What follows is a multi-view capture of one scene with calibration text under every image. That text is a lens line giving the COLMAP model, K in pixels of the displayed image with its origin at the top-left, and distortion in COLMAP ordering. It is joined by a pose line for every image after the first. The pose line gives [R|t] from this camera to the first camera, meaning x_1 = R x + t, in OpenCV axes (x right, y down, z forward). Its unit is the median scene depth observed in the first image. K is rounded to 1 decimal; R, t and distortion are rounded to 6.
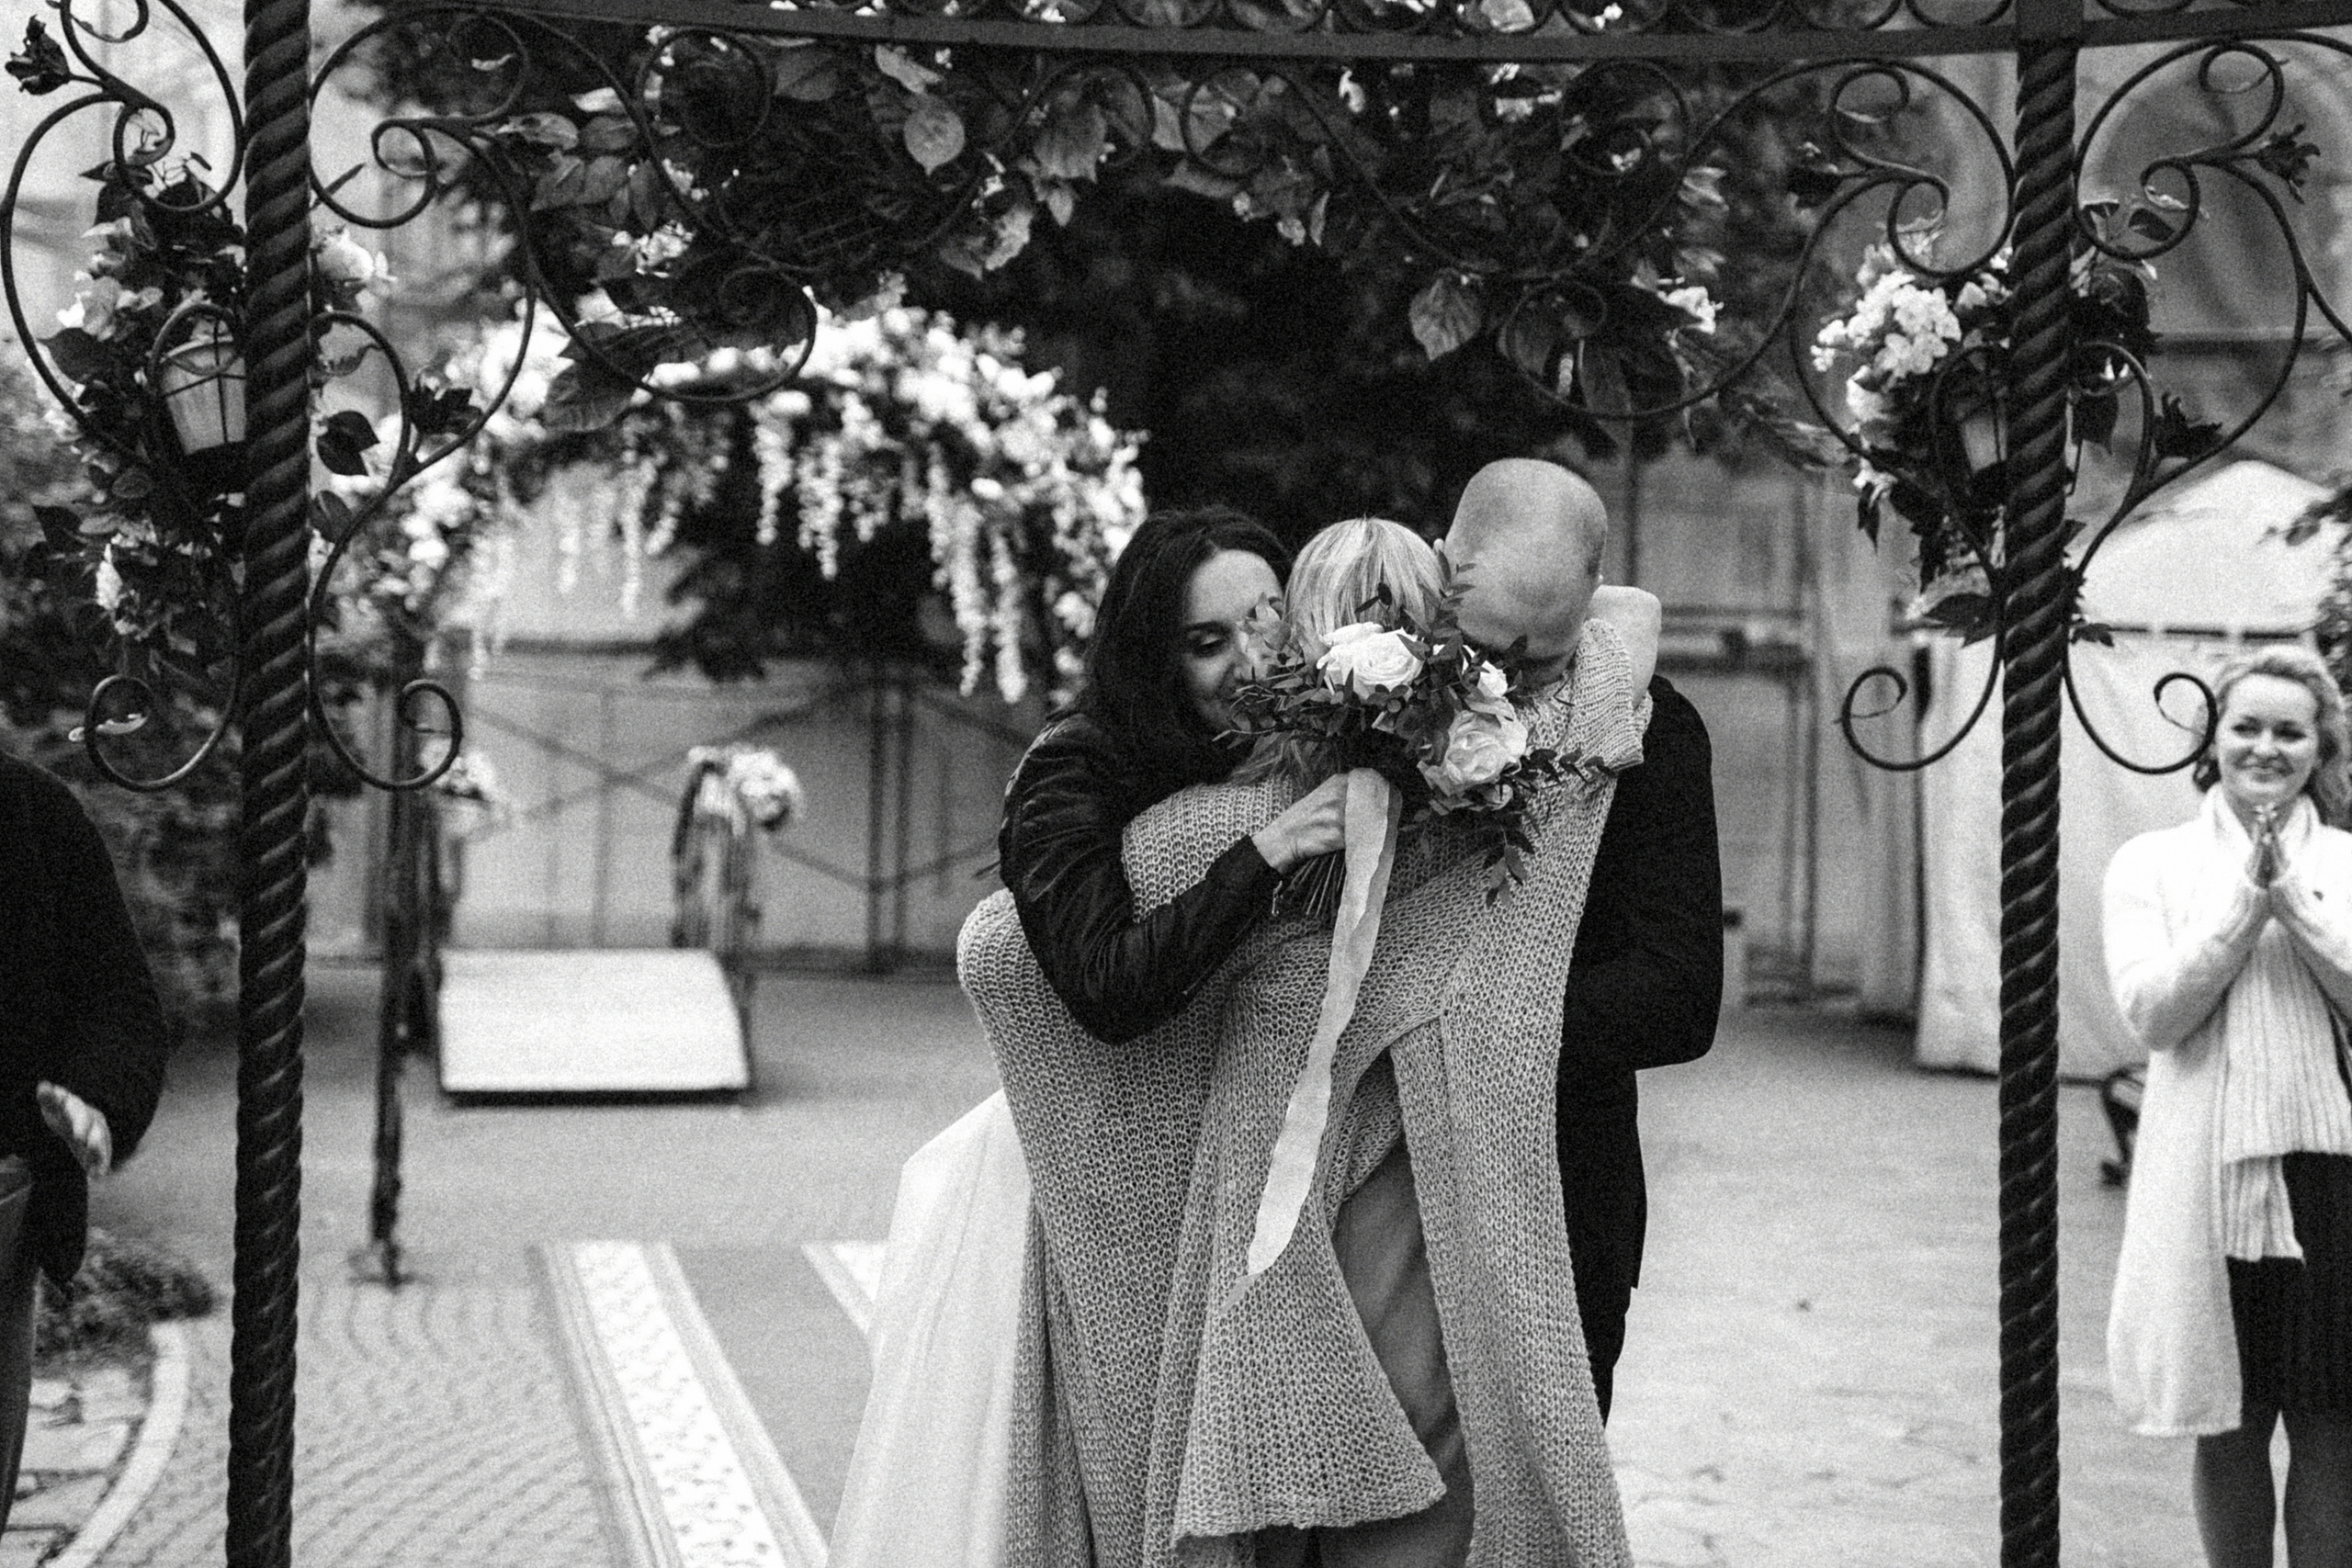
lens RADIAL K [[3784.1, 0, 1176.0], [0, 3784.1, 784.0], [0, 0, 1]] dist [0.176992, 0.029104]
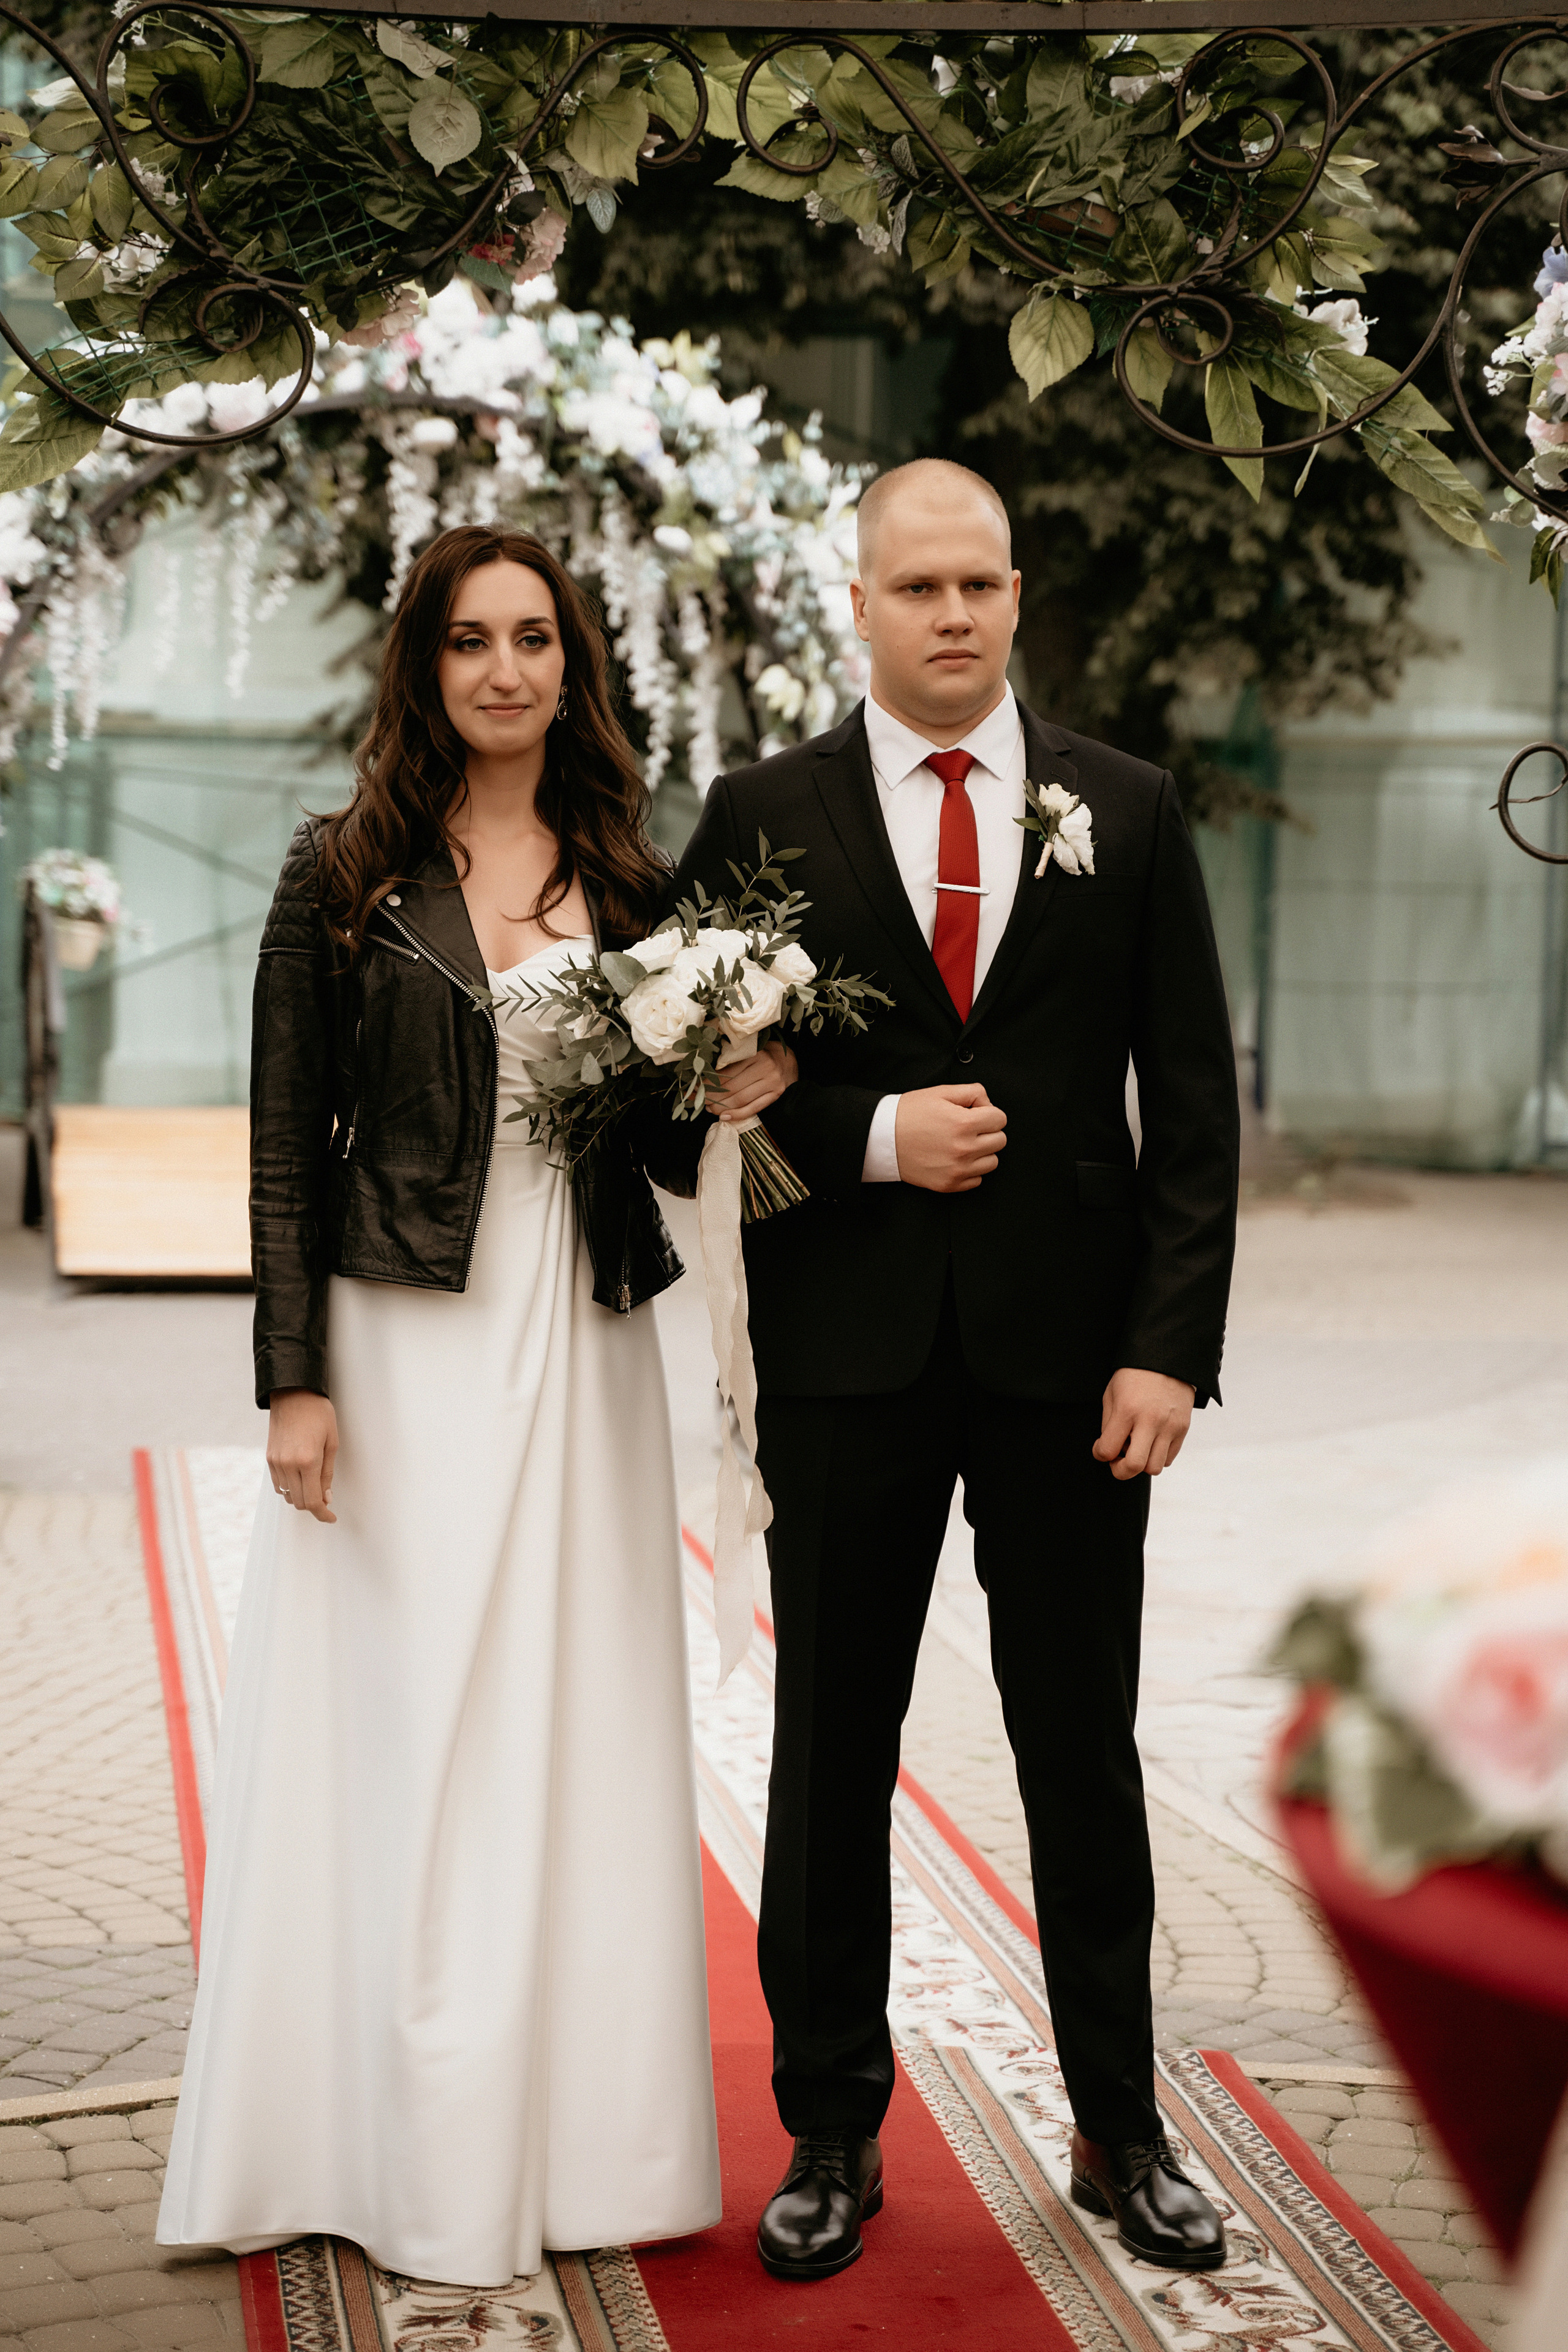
lens RADIAL K [[4860.5, 0, 814.2], [0, 4860.5, 1190.5], [0, 0, 1]] dist [0.281230, 0.325302]
pose [[0.998526, 0.002898, -0.054202, 0.078414], [0.000138, 0.998435, 0.055923, 0.008347], [0.054279, -0.055848, 0.996963, -0.126263]]
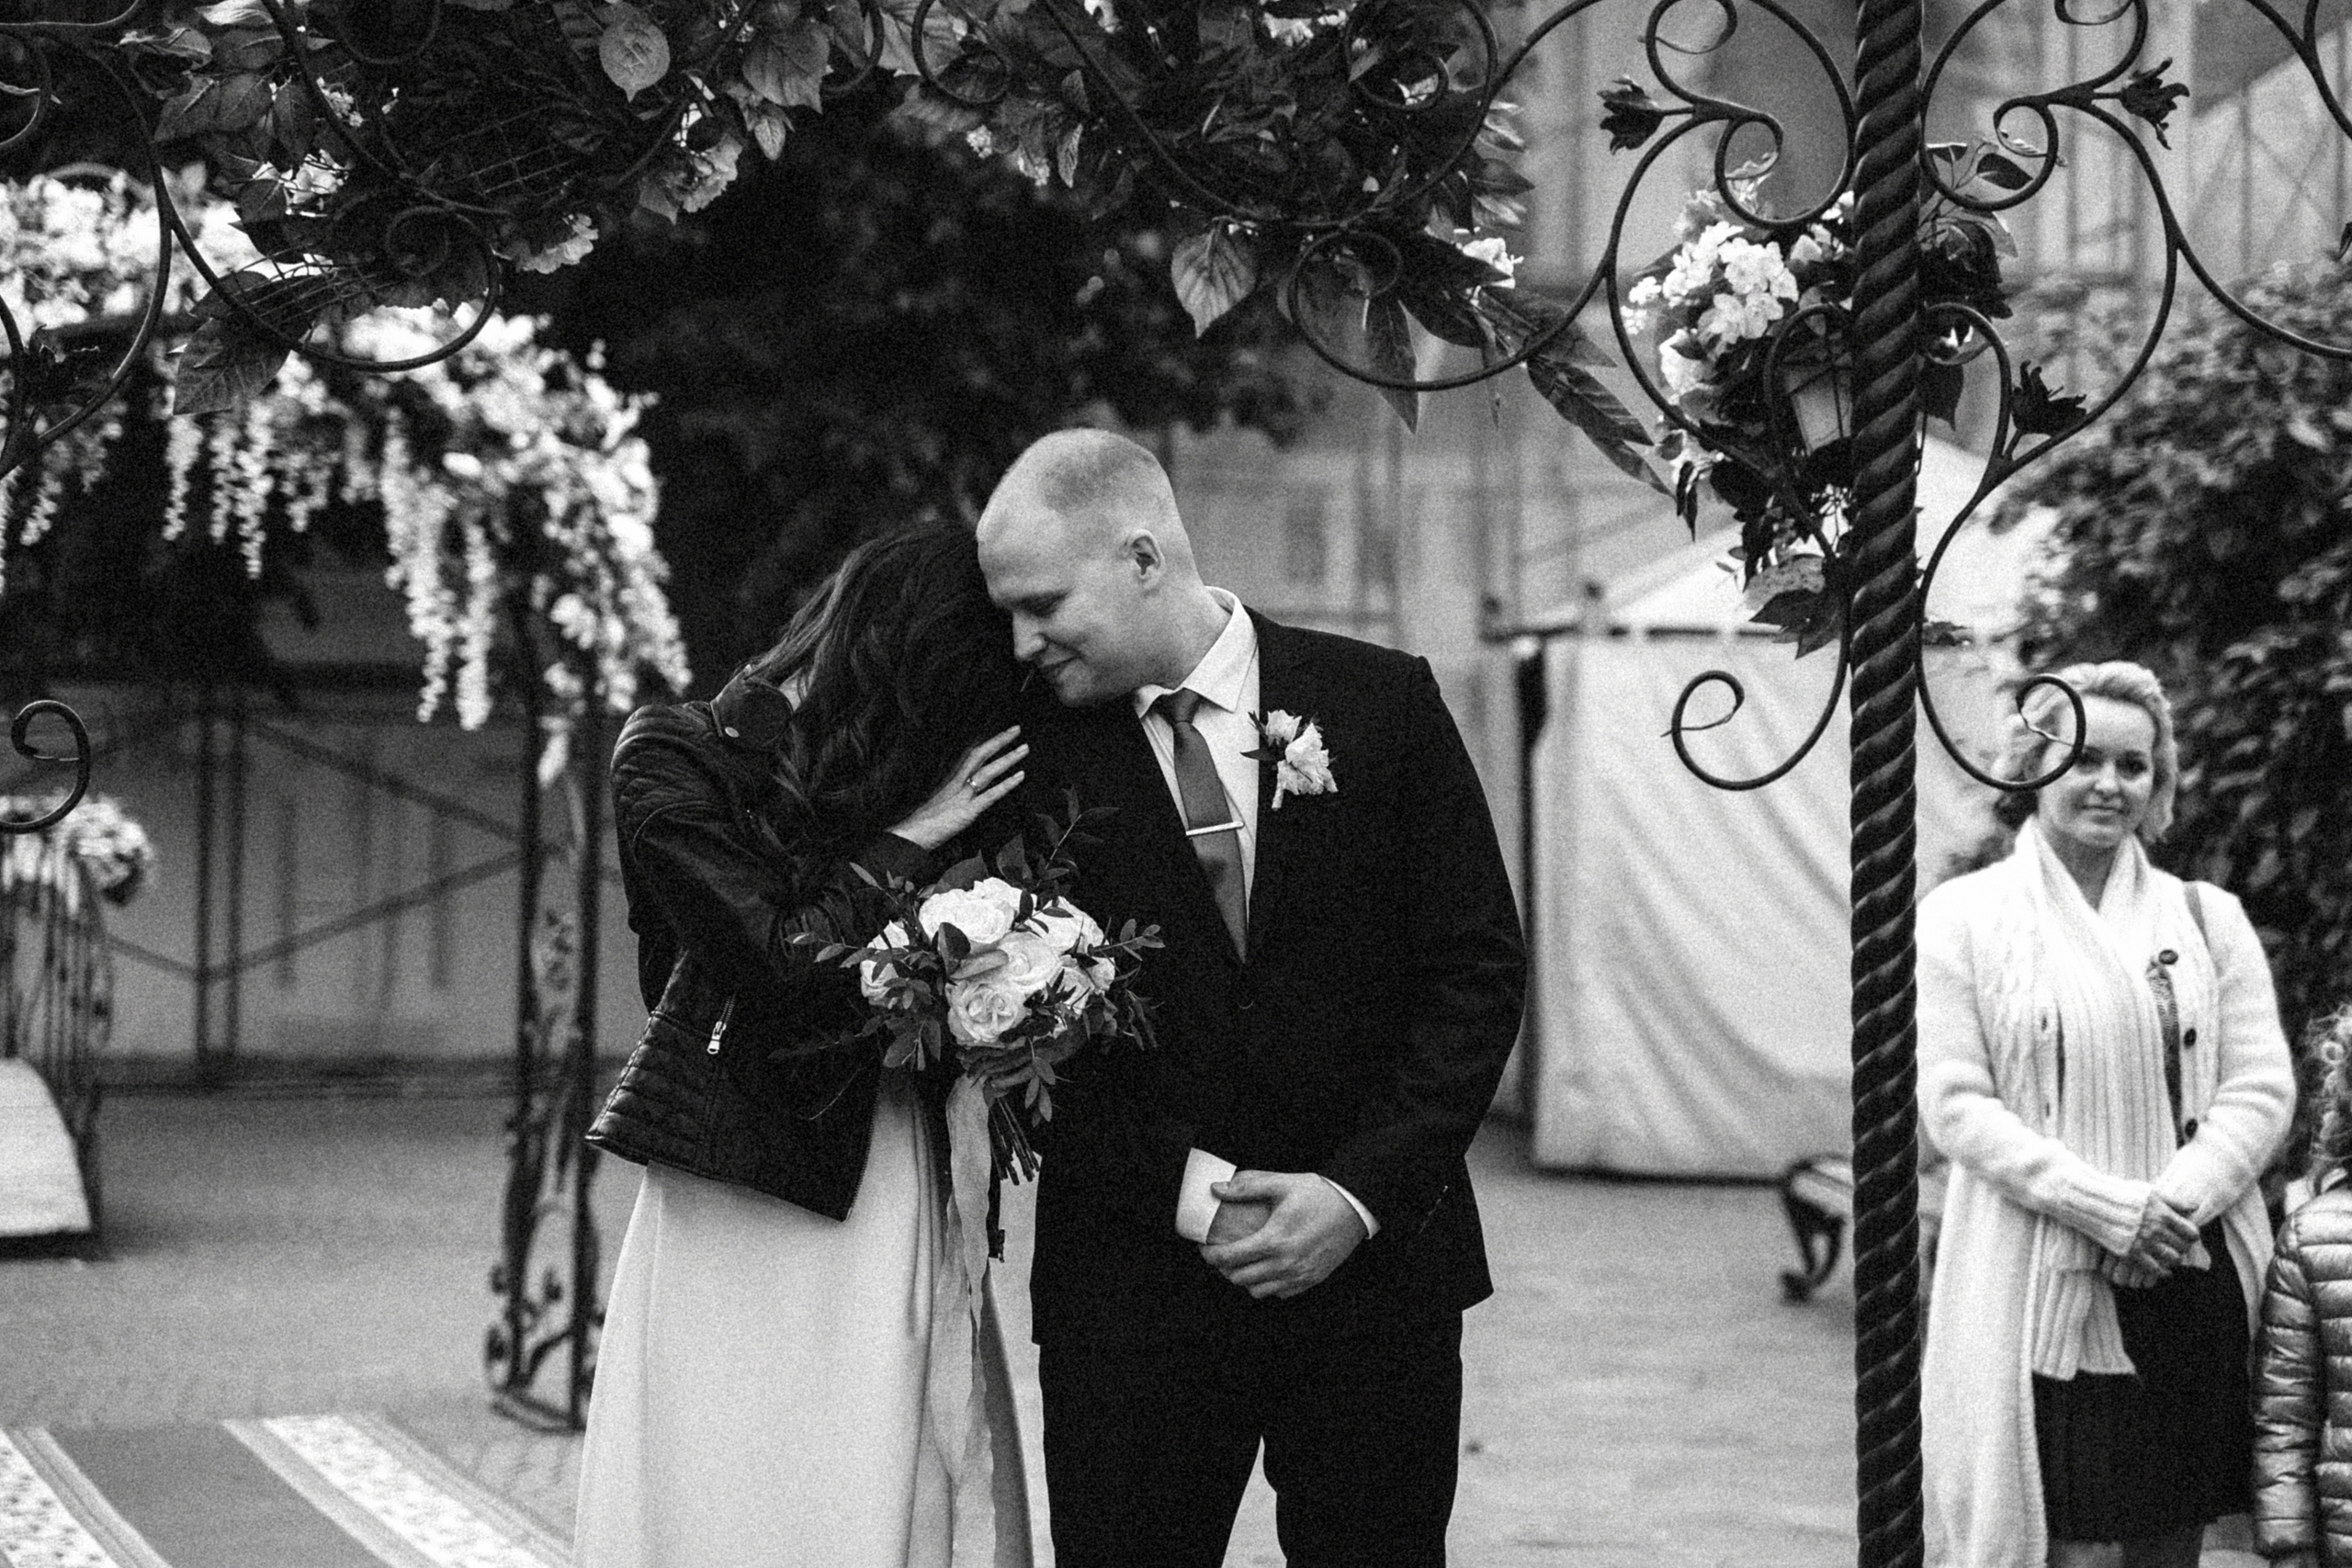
lens RADIAL K [[4860.0, 0, 1176.0], [0, 4860.0, 784.0], [0, 0, 1]] dist [0.281230, 0.325302]
pose [[0.990044, -0.010740, 0.140349, -0.094292], [0.012390, 0.999864, -0.010891, 0.005567], [-0.140213, 0.012522, 0.990042, -0.093615]]
